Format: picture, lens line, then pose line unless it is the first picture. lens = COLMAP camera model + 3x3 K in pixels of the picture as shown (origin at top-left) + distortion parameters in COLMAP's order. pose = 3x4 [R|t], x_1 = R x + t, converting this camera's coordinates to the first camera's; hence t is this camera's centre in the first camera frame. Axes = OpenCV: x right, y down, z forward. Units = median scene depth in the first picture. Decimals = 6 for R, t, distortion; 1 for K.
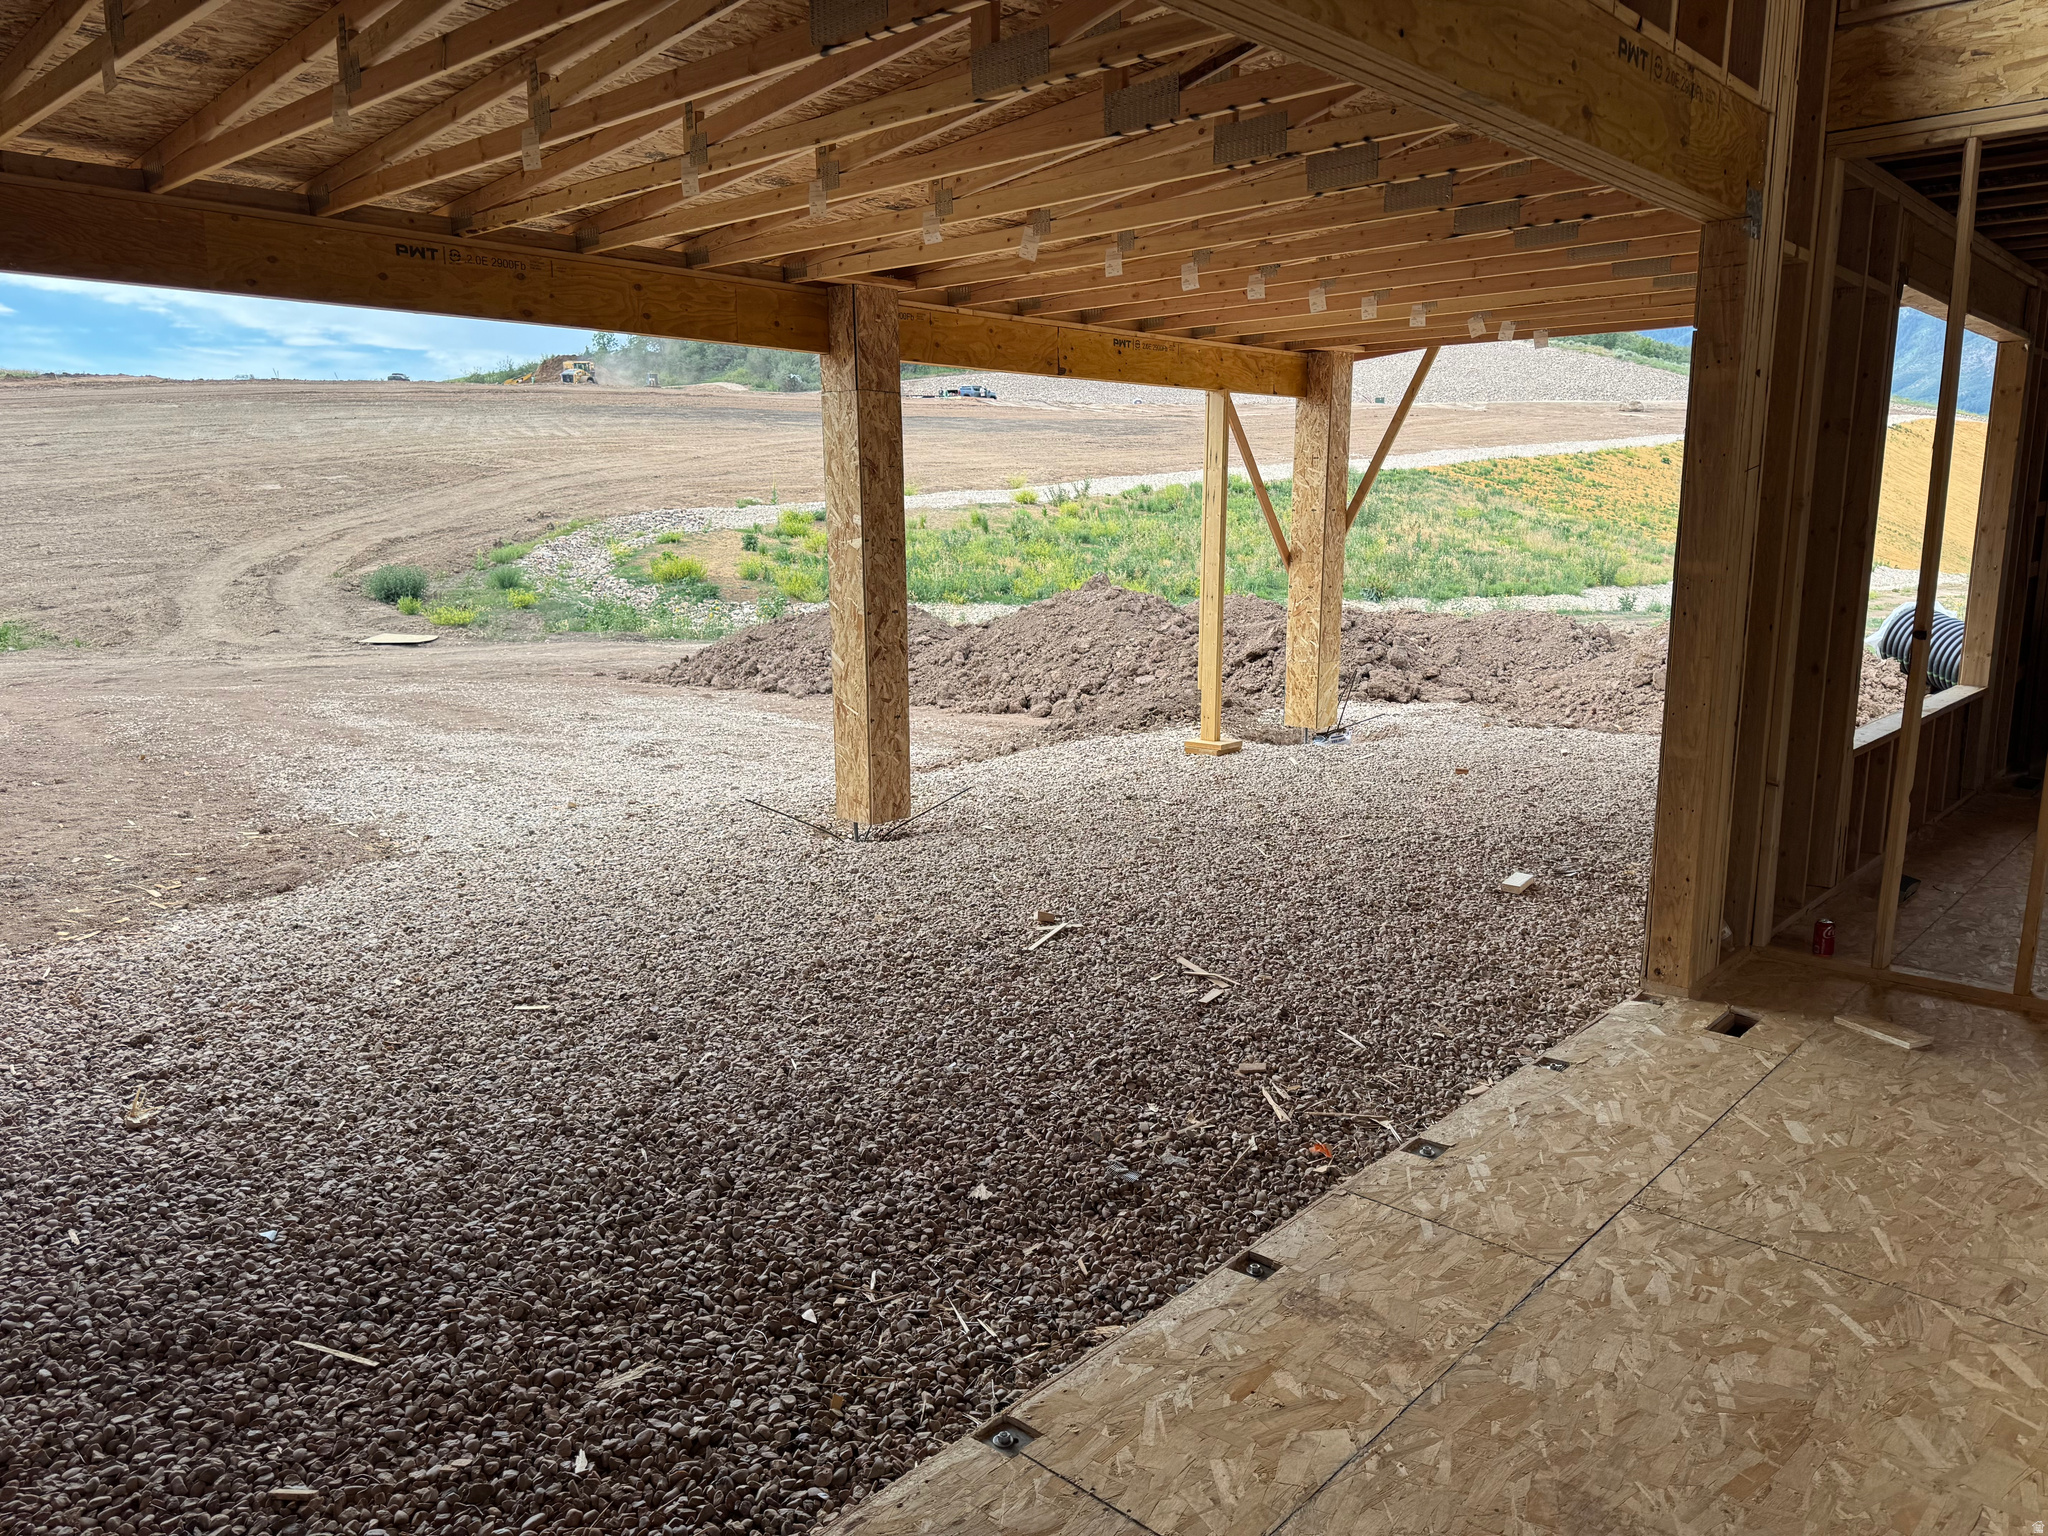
lens RADIAL K [[1439.9, 0, 1035.5], [0, 1439.9, 770.4], [0, 0, 1]] dist [0.089610, -0.100958]
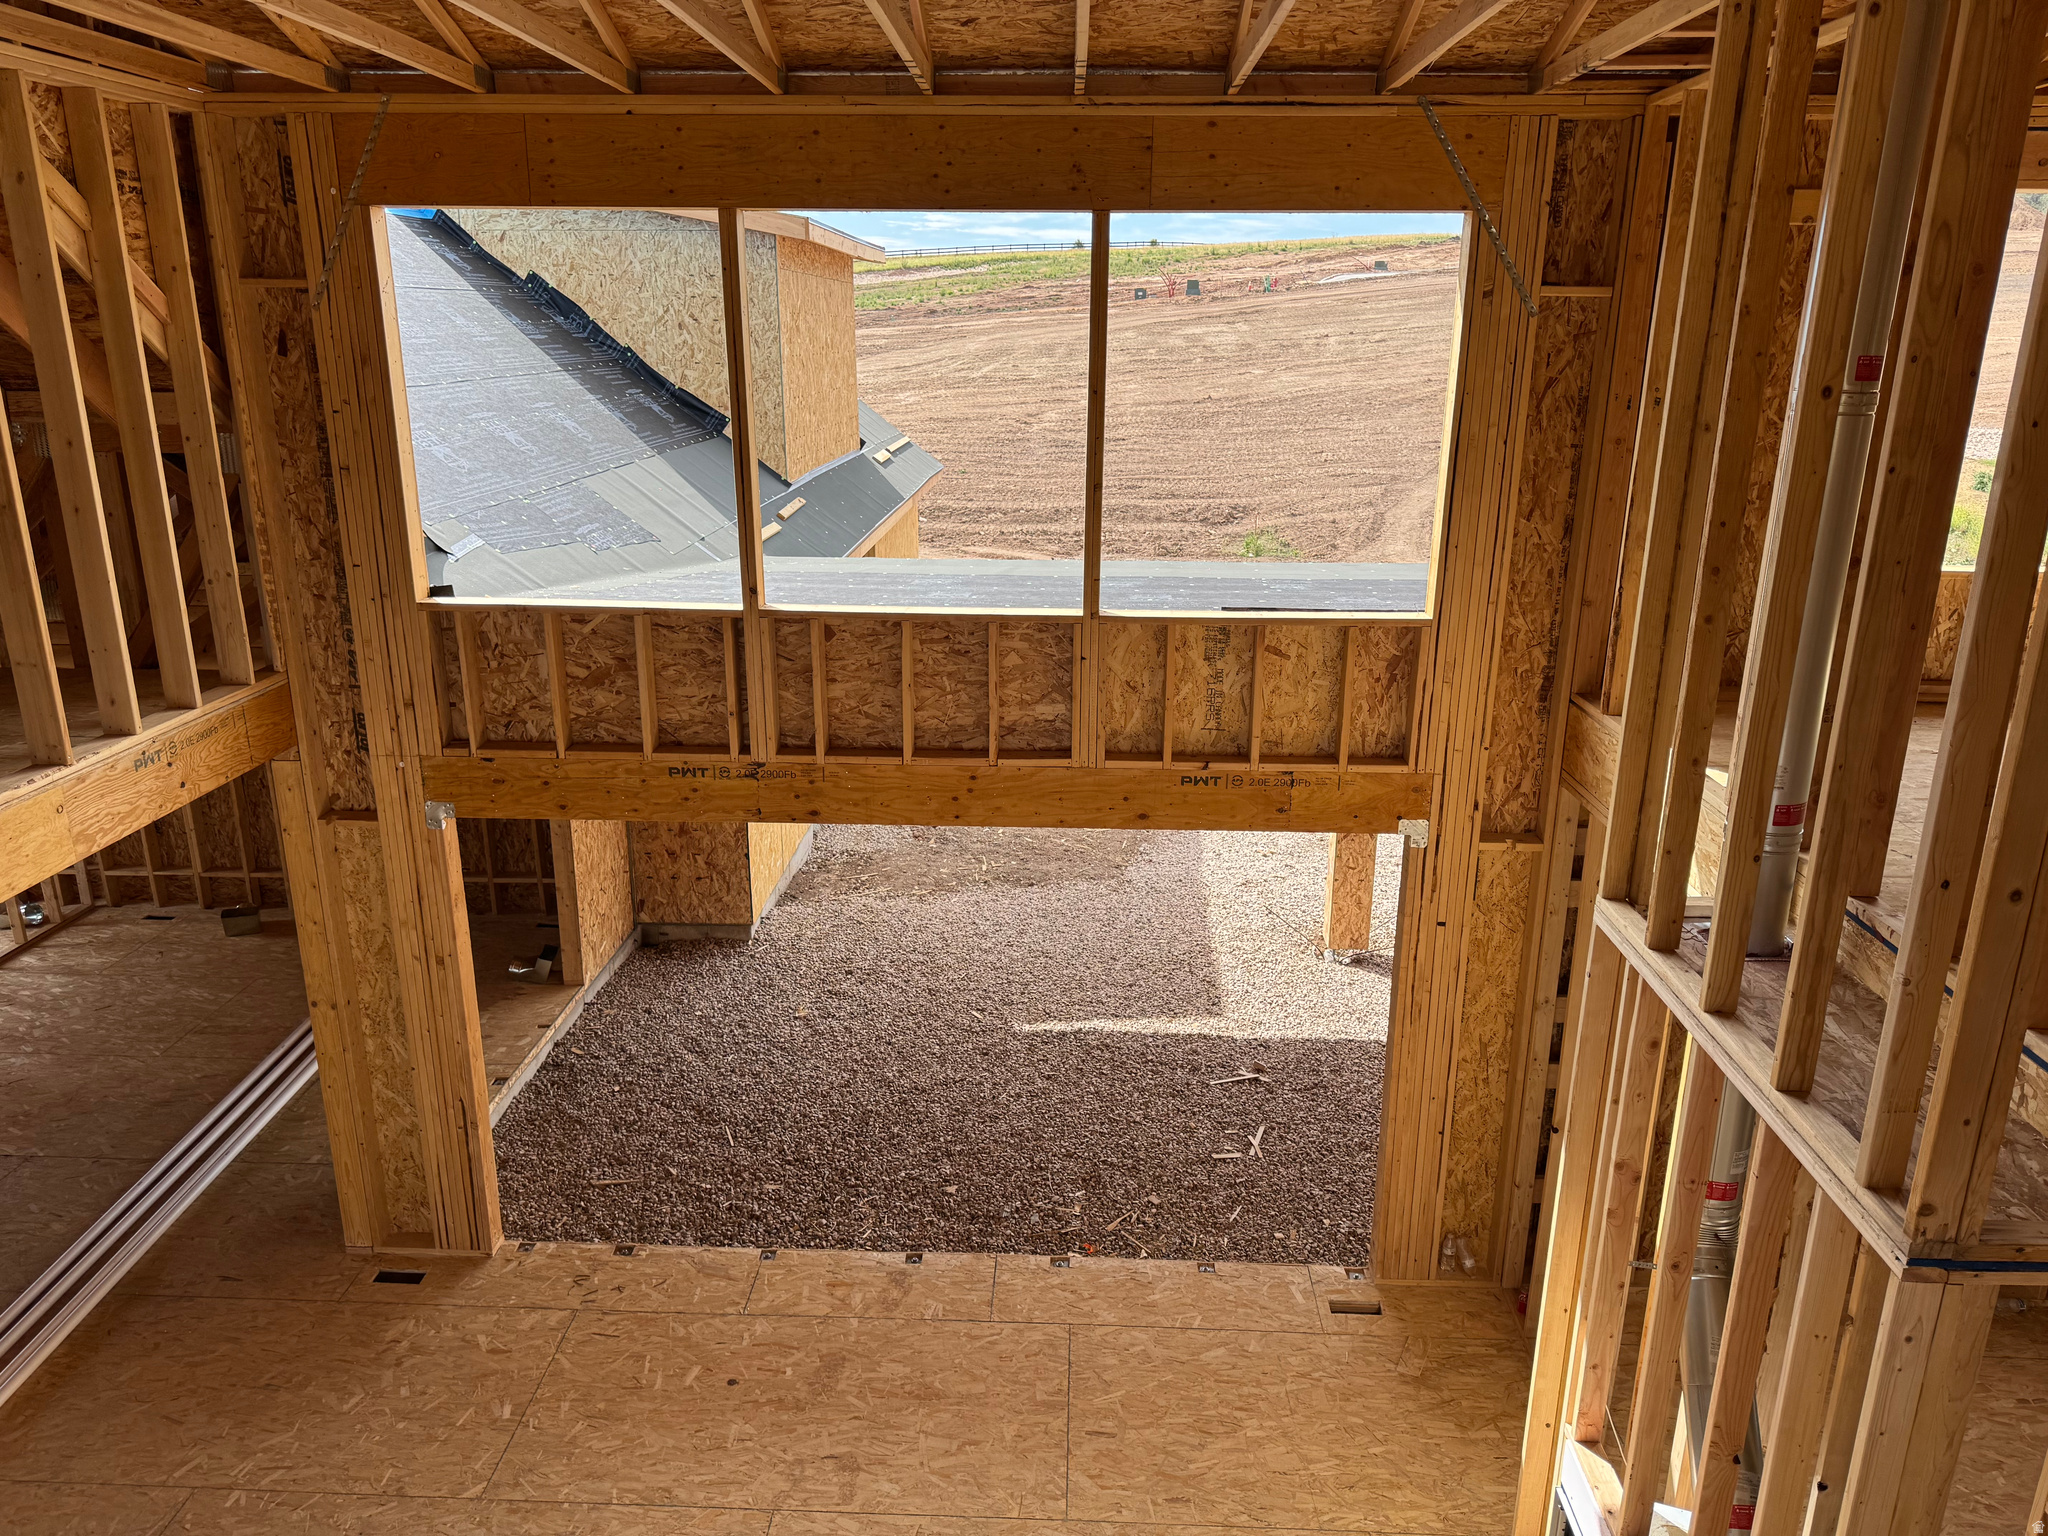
lens RADIAL K [[1439.9, 0, 1019.1], [0, 1439.9, 776.3], [0, 0, 1]] dist [0.089610, -0.100958]
pose [[0.639444, 0.234537, -0.732191, 0.732112], [-0.144484, 0.972025, 0.185180, -0.364806], [0.755140, -0.012622, 0.655442, -0.182662]]
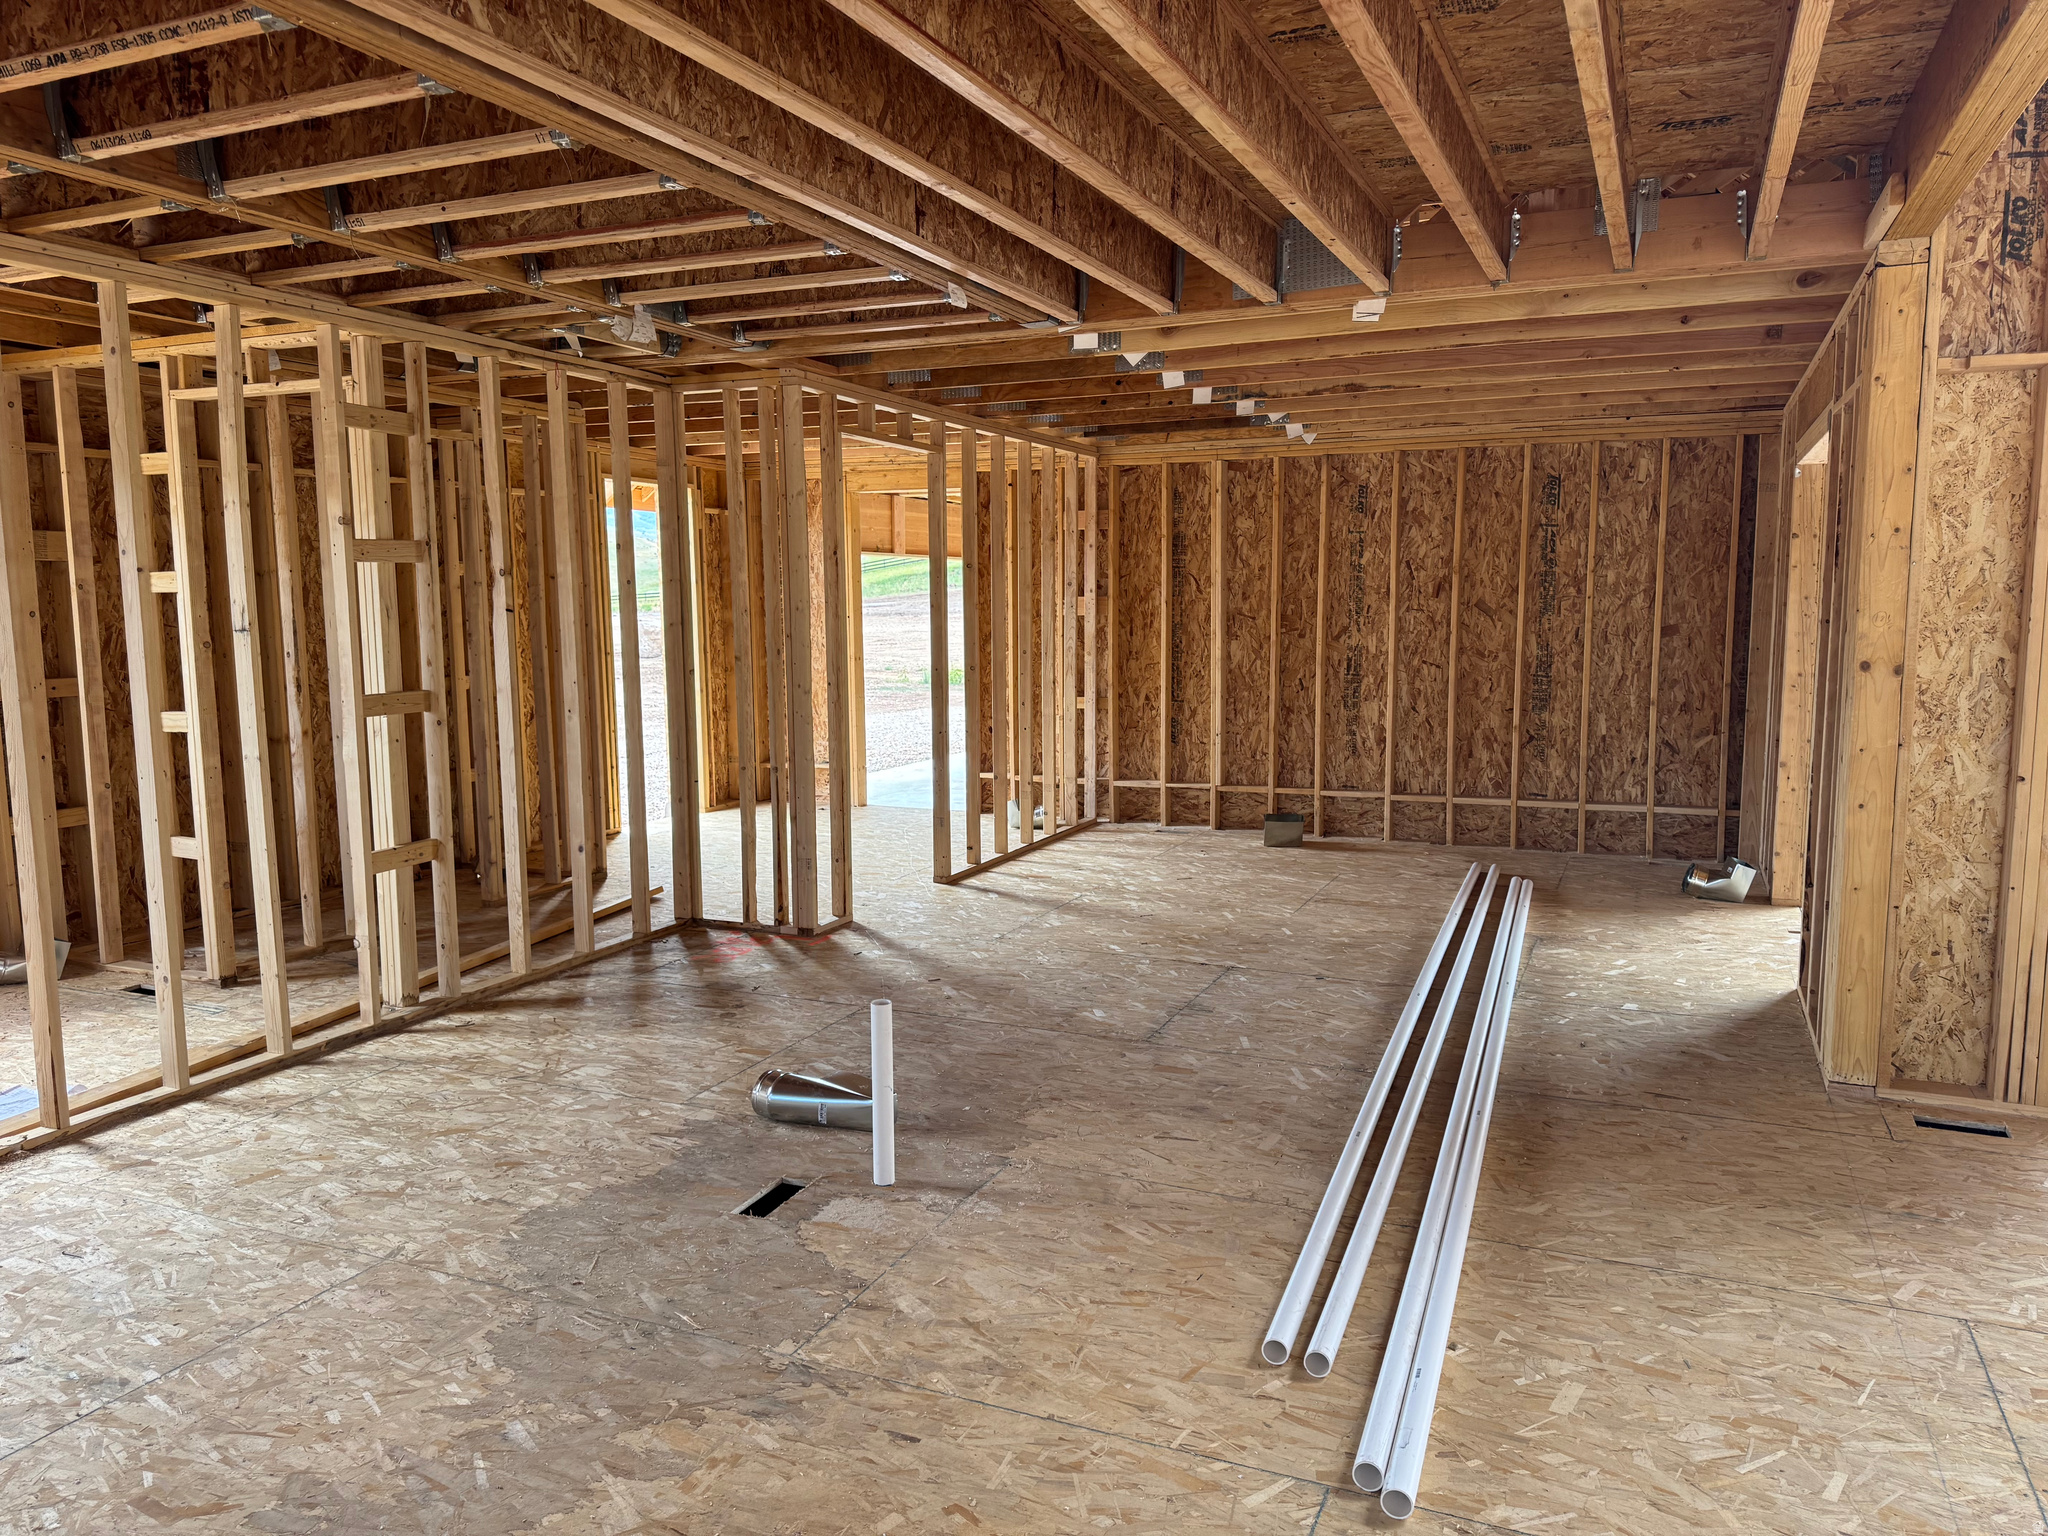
lens RADIAL K [[1439.9, 0, 1025.3], [0, 1439.9, 778.3], [0, 0, 1]] dist [0.089610, -0.100958]
pose [[0.319375, 0.118524, -0.940187, 0.277231], [-0.162779, 0.984262, 0.068785, 0.064064], [0.933543, 0.131075, 0.333642, -0.432173]]
